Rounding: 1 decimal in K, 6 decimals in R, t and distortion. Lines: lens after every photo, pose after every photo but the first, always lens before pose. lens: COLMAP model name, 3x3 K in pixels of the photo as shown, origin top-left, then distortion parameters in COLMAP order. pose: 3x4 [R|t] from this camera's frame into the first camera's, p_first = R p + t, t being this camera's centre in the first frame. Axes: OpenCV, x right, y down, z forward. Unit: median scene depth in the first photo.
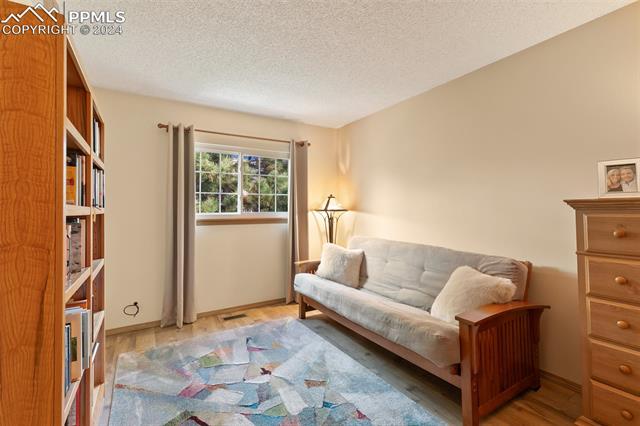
lens RADIAL K [[285.1, 0, 319.5], [0, 285.1, 216.1], [0, 0, 1]] dist [-0.001193, -0.000438]
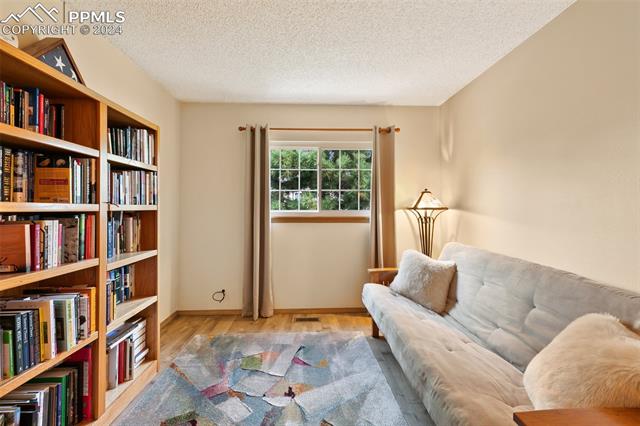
lens RADIAL K [[285.1, 0, 319.5], [0, 285.1, 216.1], [0, 0, 1]] dist [-0.001193, -0.000438]
pose [[0.874746, 0.017436, -0.484267, 0.215157], [-0.014709, 0.999847, 0.009431, -0.003702], [0.484358, -0.001126, 0.874869, 0.199596]]
